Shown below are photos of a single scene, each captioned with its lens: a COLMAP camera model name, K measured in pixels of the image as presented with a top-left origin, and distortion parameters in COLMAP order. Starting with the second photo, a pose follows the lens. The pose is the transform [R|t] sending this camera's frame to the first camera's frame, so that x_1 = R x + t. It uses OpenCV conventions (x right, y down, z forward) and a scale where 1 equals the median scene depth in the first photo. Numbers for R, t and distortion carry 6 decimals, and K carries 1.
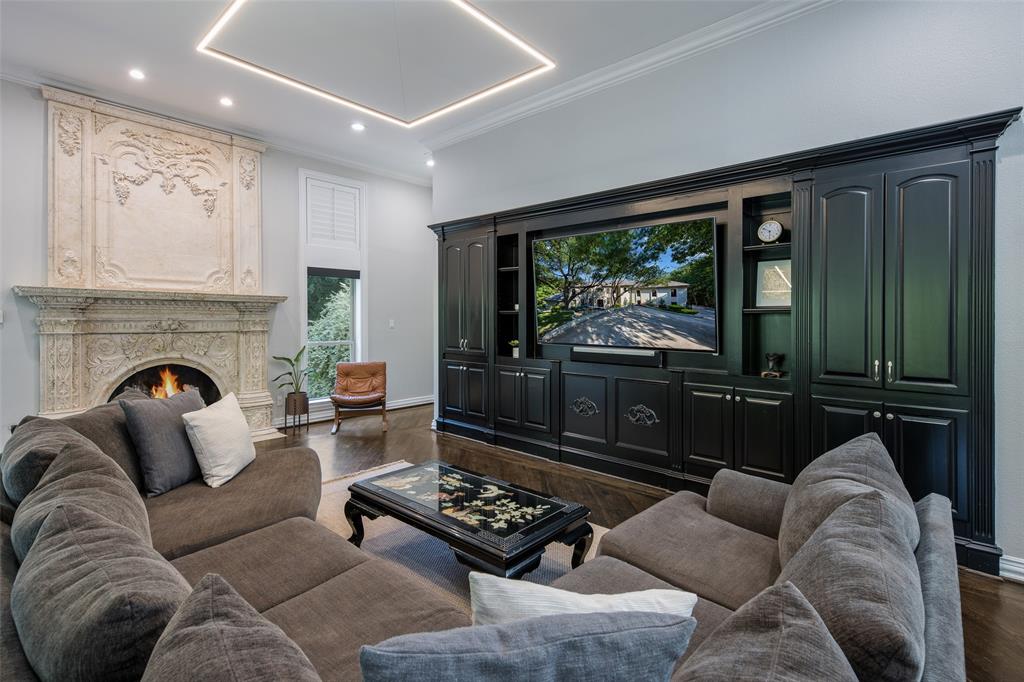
lens RADIAL K [[485.7, 0, 491.6], [0, 485.7, 320.4], [0, 0, 1]] dist [0.003929, 0.000183]
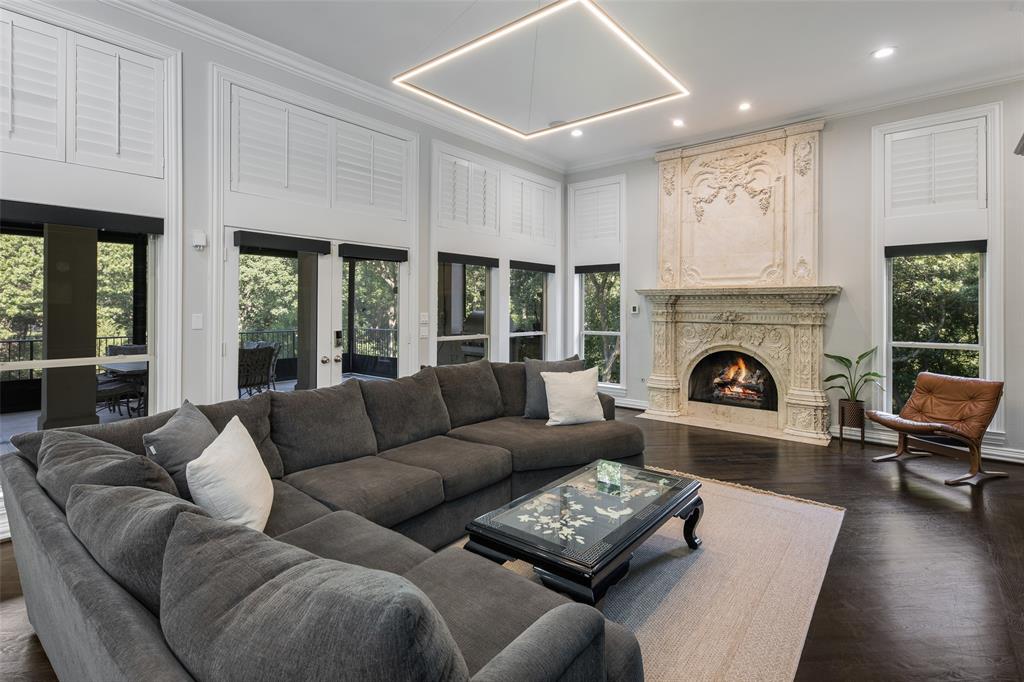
lens RADIAL K [[485.7, 0, 514.9], [0, 485.7, 307.3], [0, 0, 1]] dist [0.003929, 0.000183]
pose [[0.052376, -0.007258, -0.998601, 0.464076], [-0.011249, 0.999906, -0.007857, 0.002247], [0.998564, 0.011645, 0.052290, 0.431408]]
